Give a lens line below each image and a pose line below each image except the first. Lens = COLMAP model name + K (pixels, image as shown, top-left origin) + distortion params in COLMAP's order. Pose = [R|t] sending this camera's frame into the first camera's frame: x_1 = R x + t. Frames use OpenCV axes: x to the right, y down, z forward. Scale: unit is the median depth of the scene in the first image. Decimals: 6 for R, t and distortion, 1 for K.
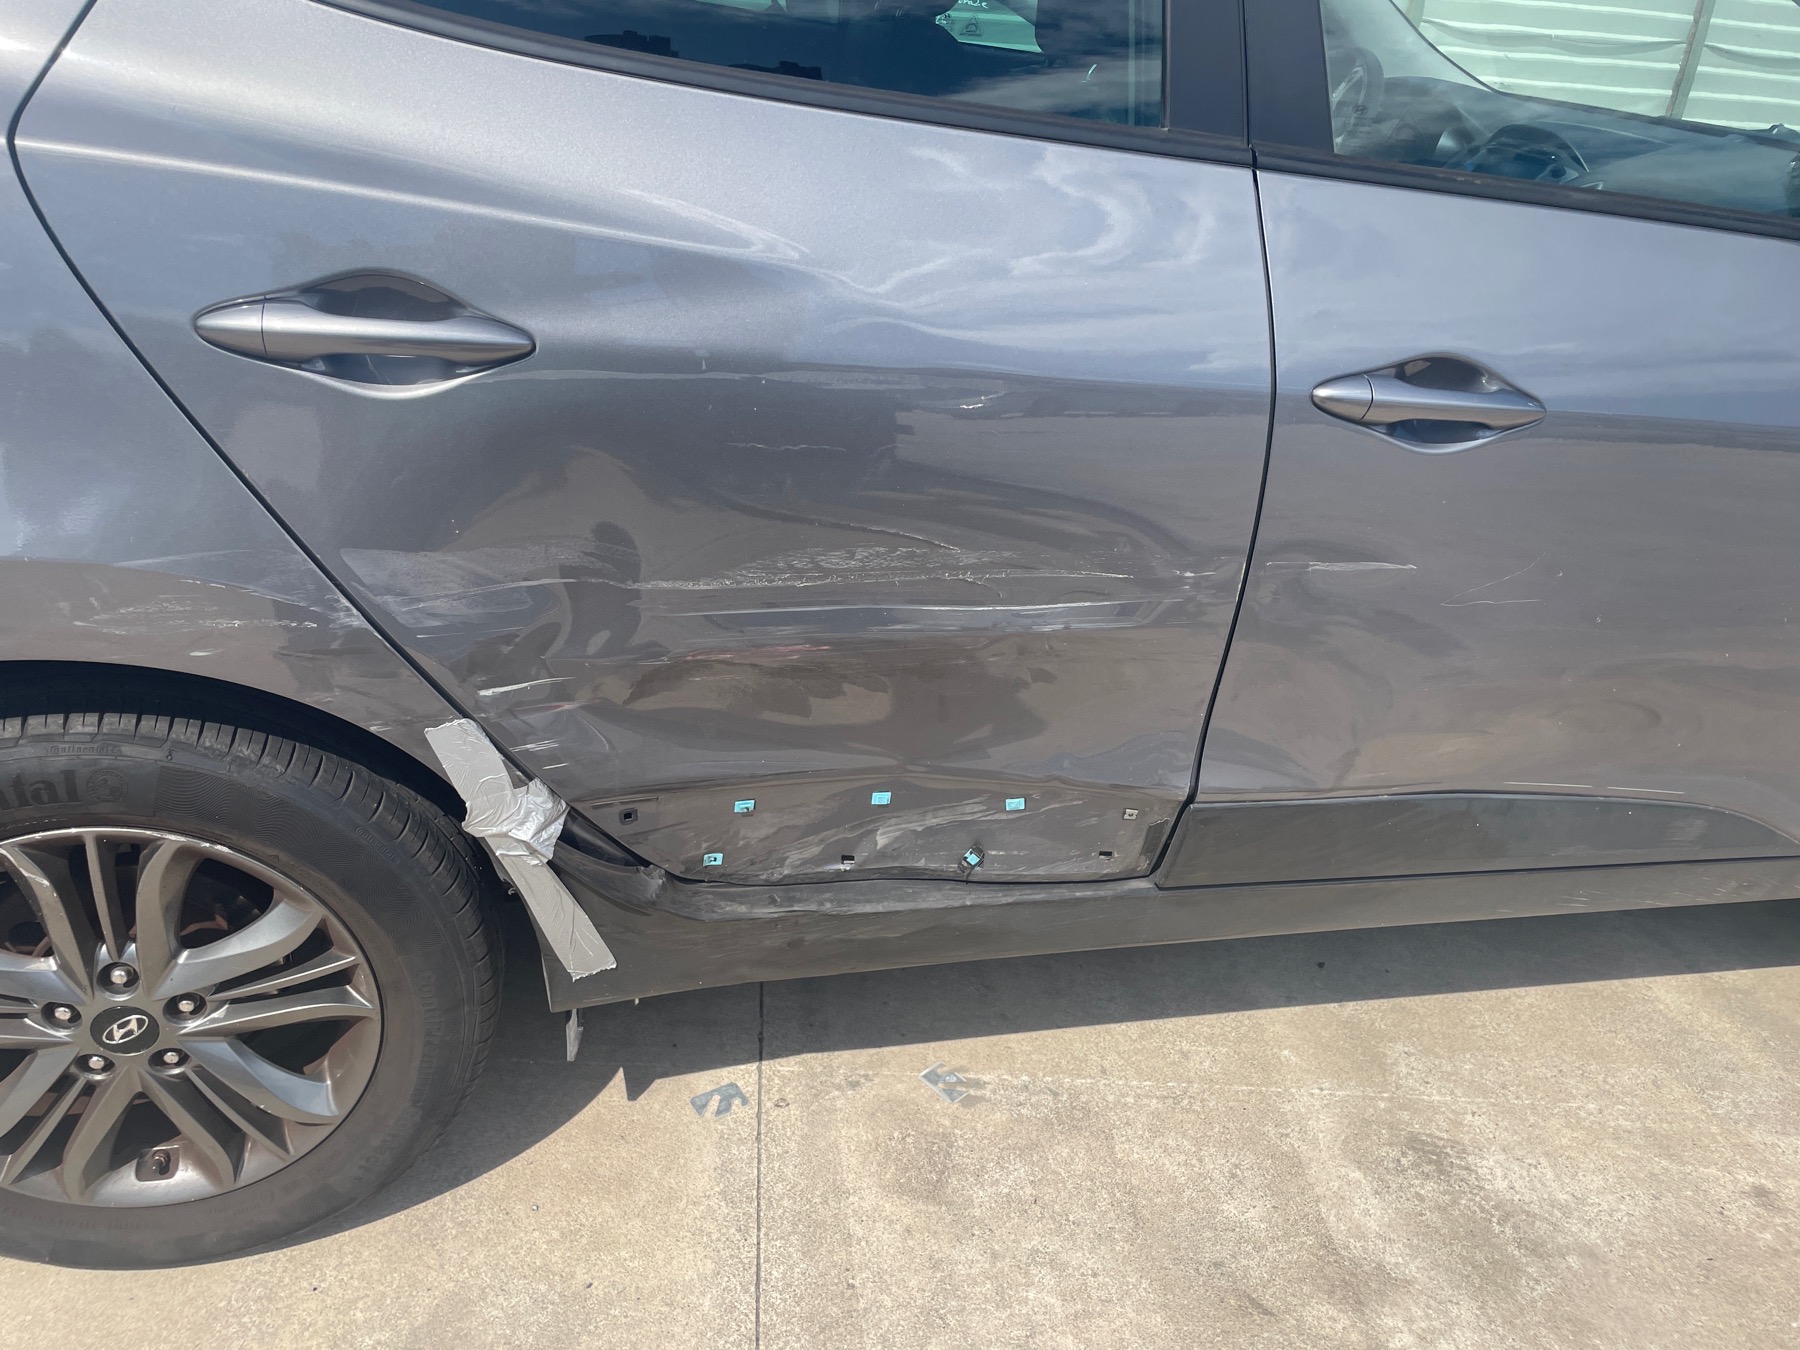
lens RADIAL K [[1370.8, 0, 889.9], [0, 1370.8, 668.4], [0, 0, 1]] dist [0.076412, -0.105023]
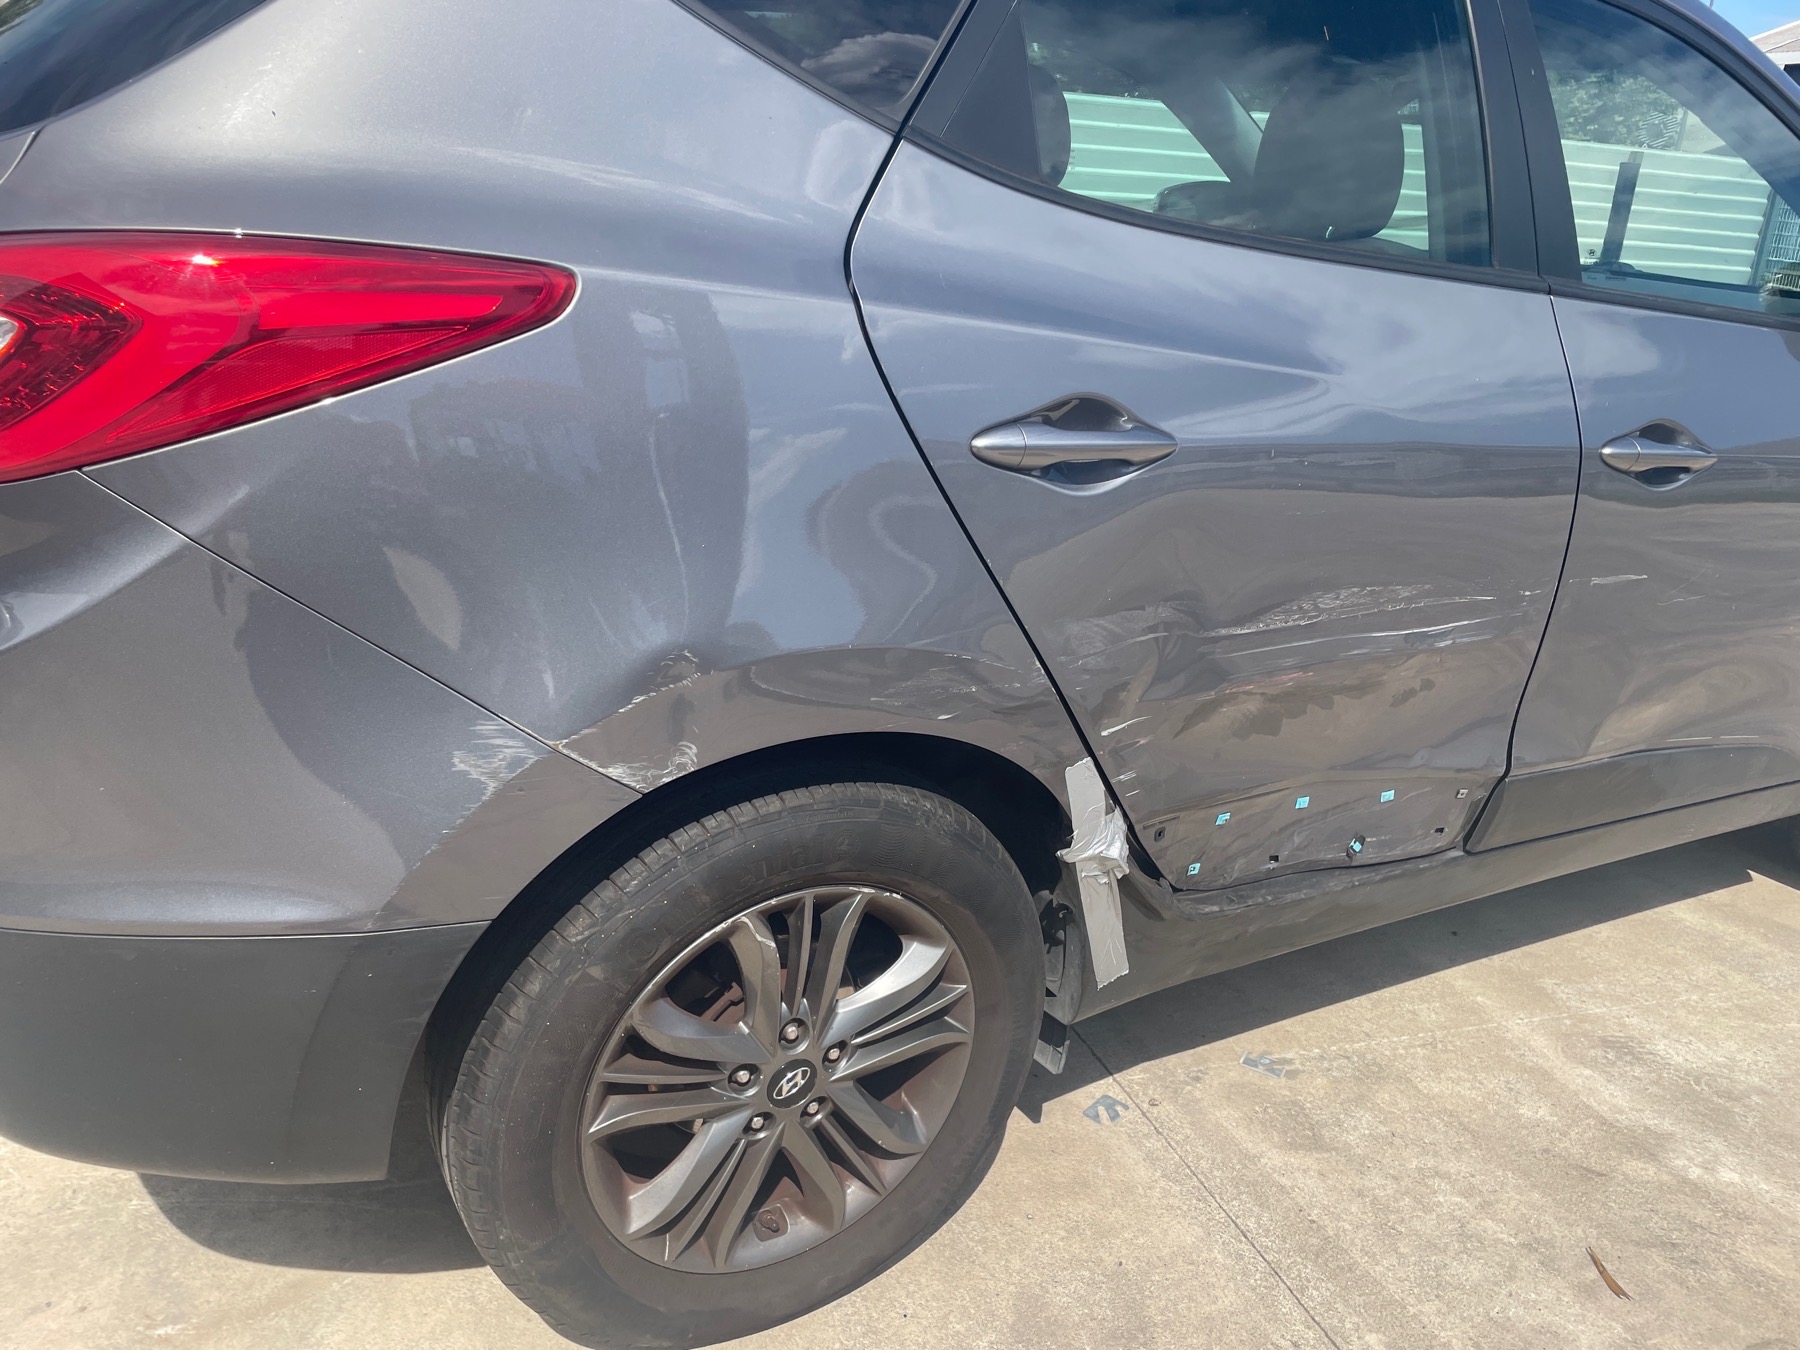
lens RADIAL K [[1370.8, 0, 884.7], [0, 1370.8, 689.7], [0, 0, 1]] dist [0.076412, -0.105023]
pose [[0.957992, -0.107575, 0.265856, -0.639867], [0.131357, 0.988621, -0.073304, 0.034306], [-0.254945, 0.105147, 0.961222, -0.096072]]
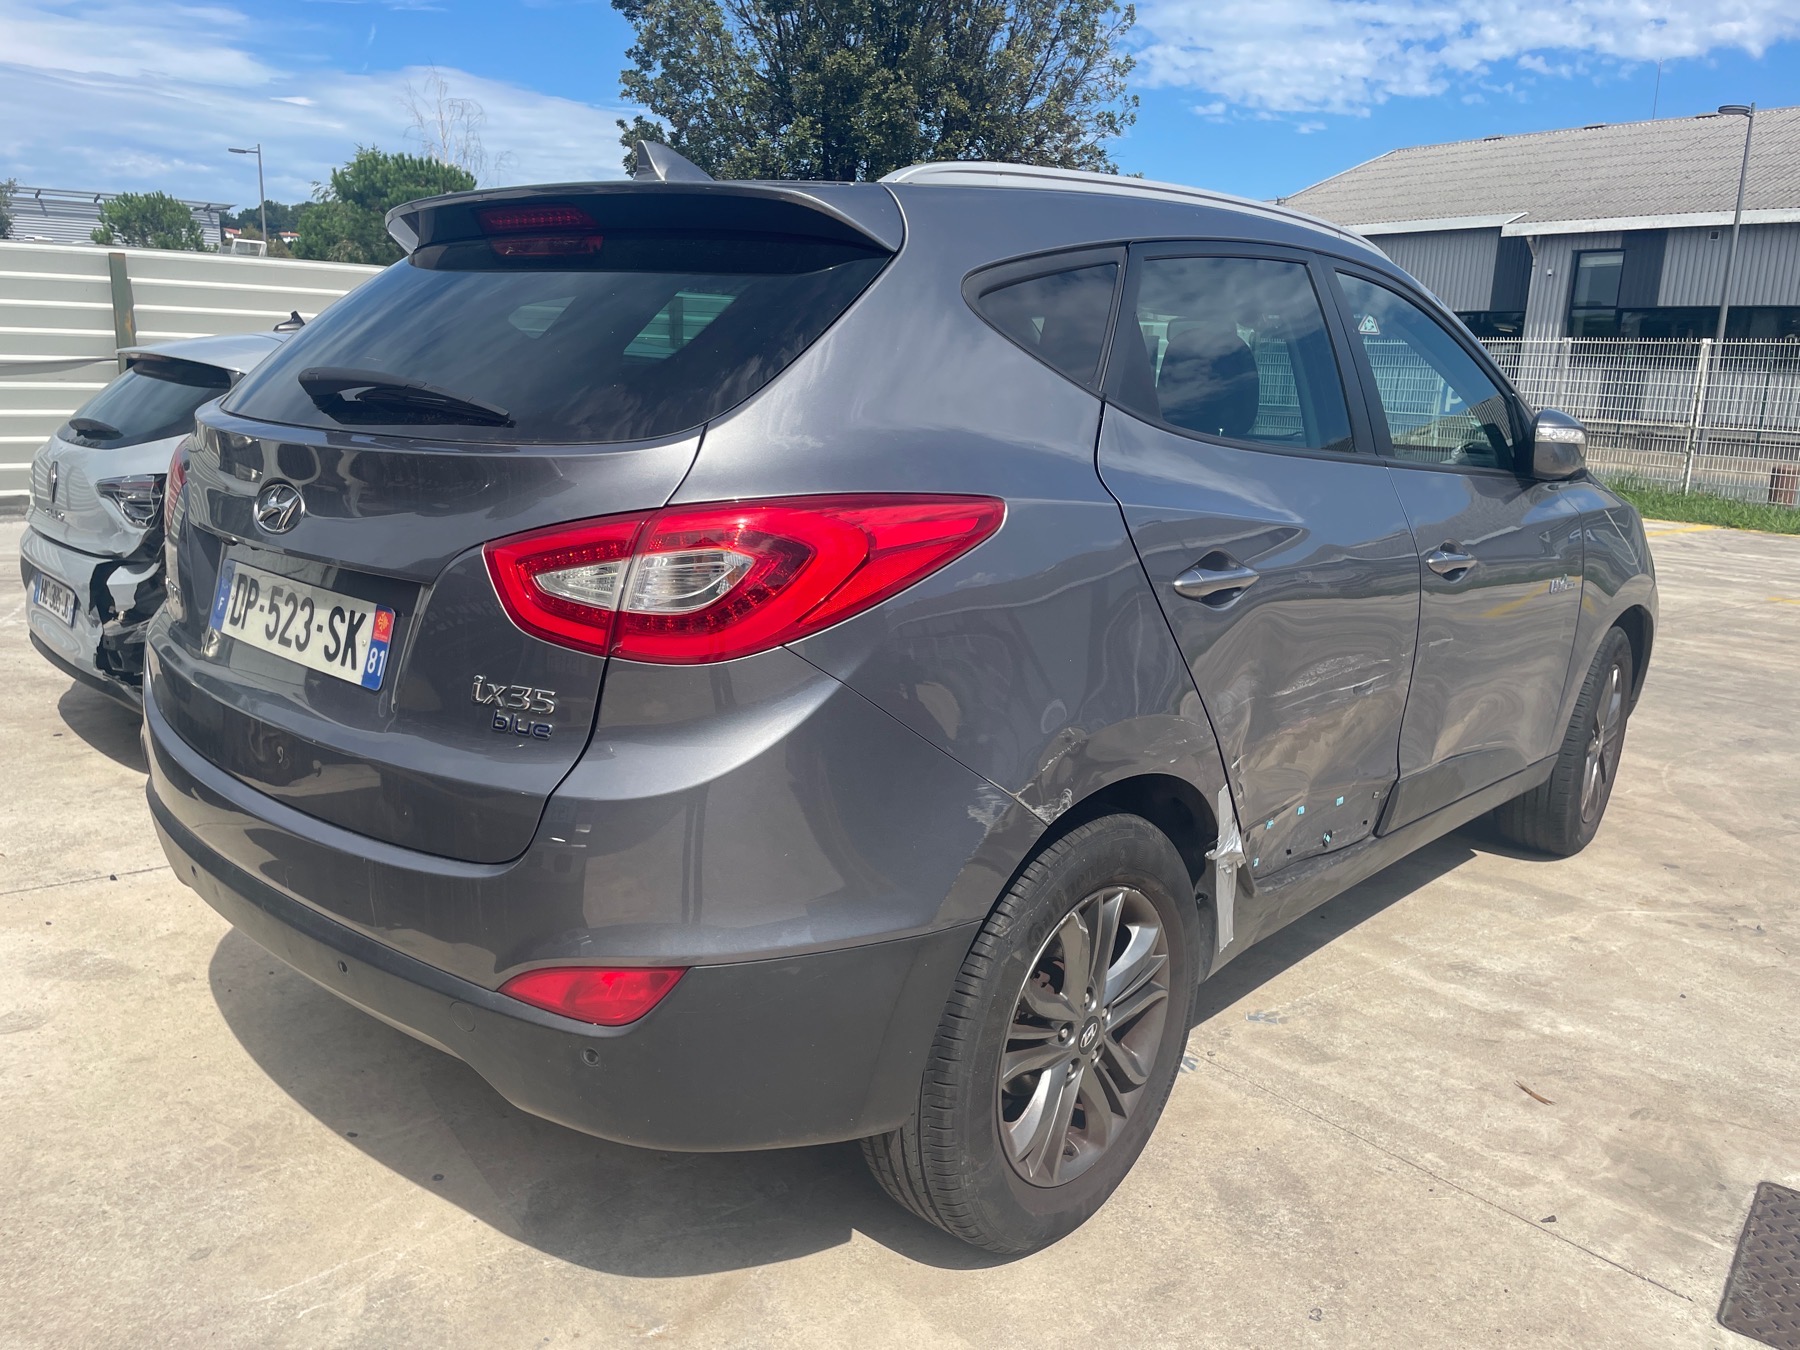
lens RADIAL K [[1370.8, 0, 888.0], [0, 1370.8, 677.0], [0, 0, 1]] dist [0.076412, -0.105023]
pose [[0.817478, -0.169607, 0.550421, -1.331221], [0.284905, 0.949629, -0.130517, 0.010258], [-0.500559, 0.263512, 0.824623, -0.253227]]
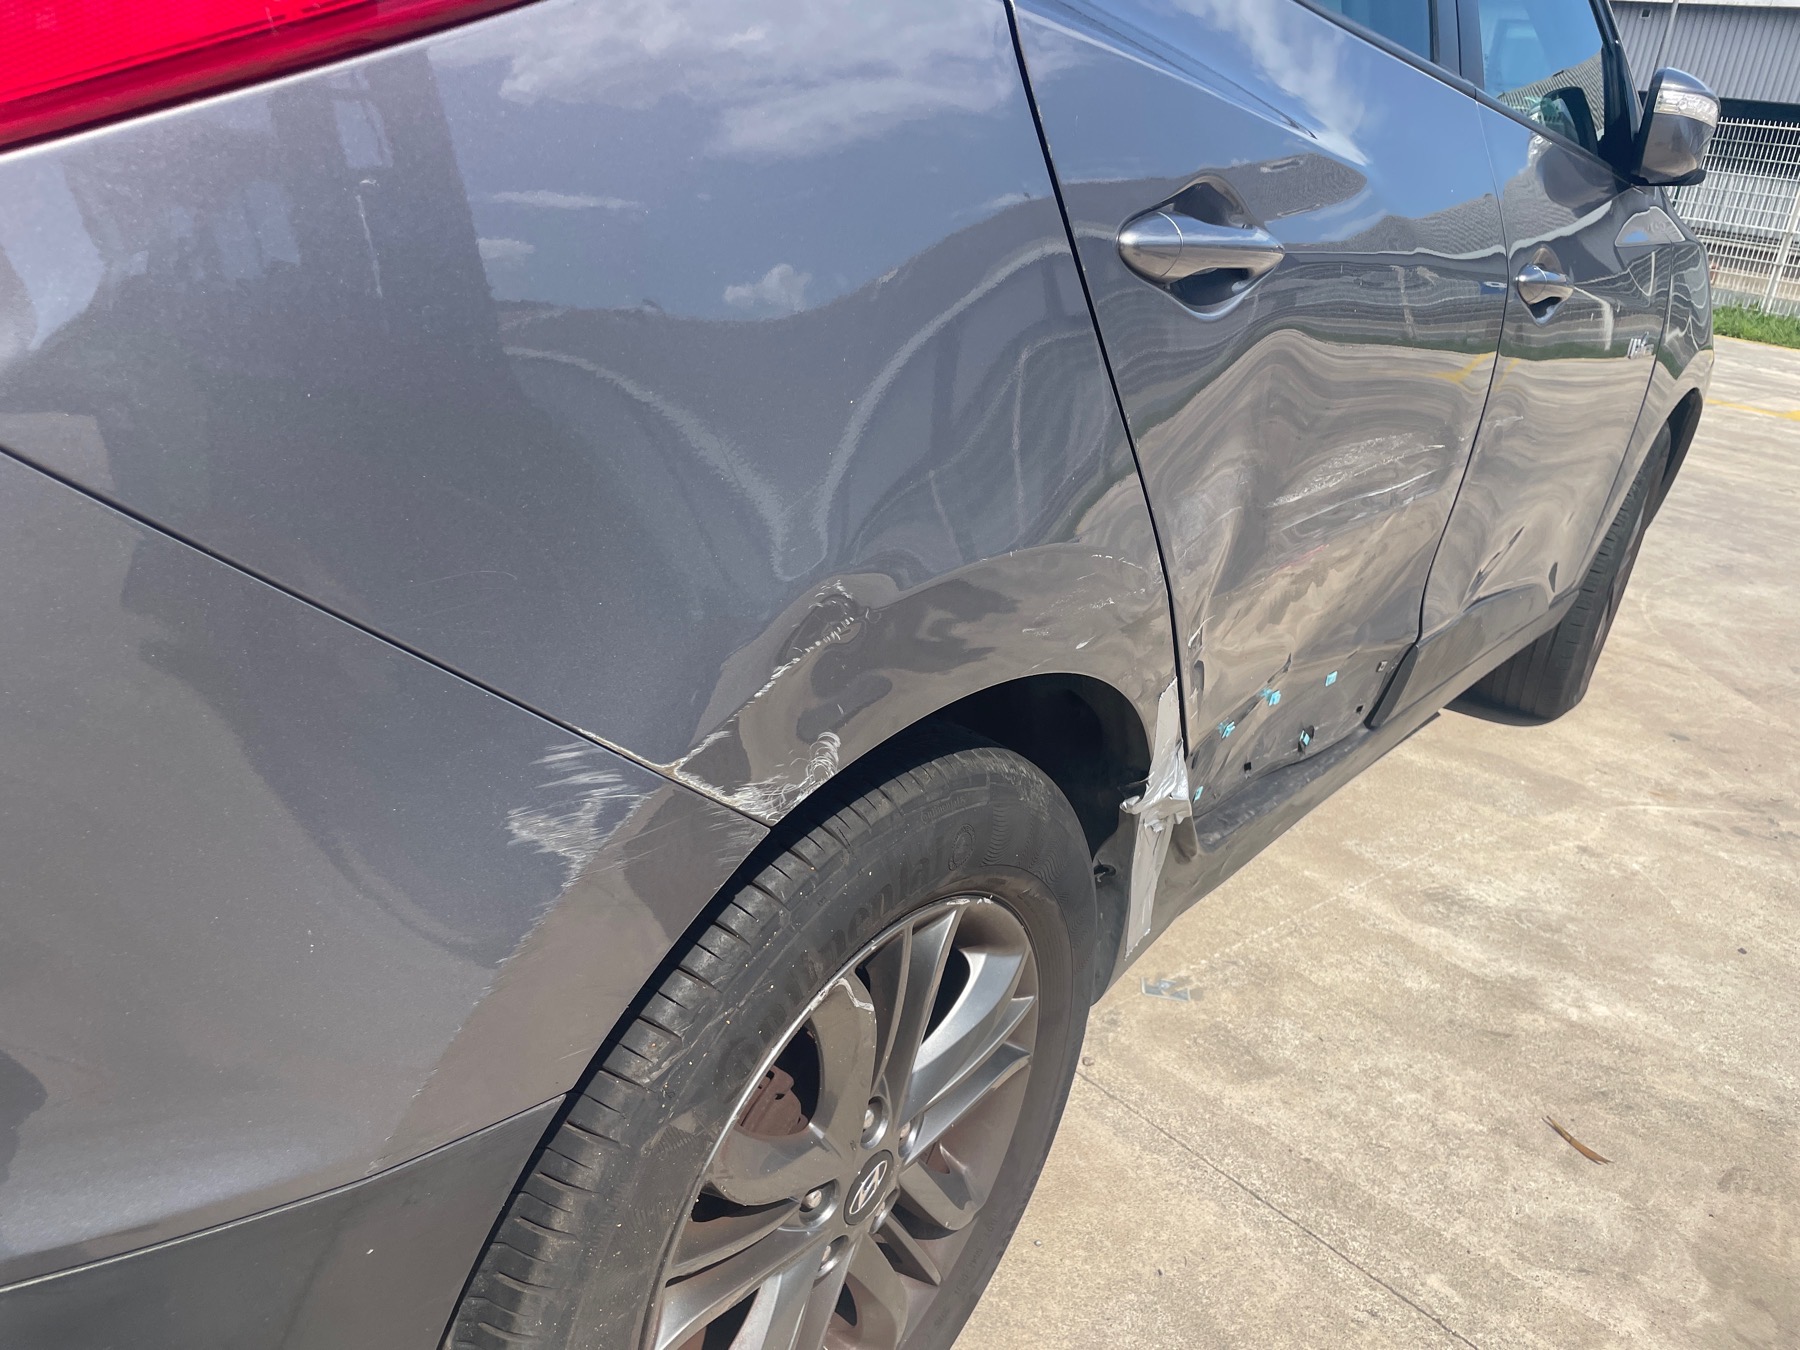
lens RADIAL K [[1370.8, 0, 896.1], [0, 1370.8, 691.0], [0, 0, 1]] dist [0.076412, -0.105023]
pose [[0.770881, -0.234555, 0.592221, -0.807910], [0.241147, 0.967998, 0.069488, -0.051481], [-0.589568, 0.089246, 0.802773, 0.298130]]
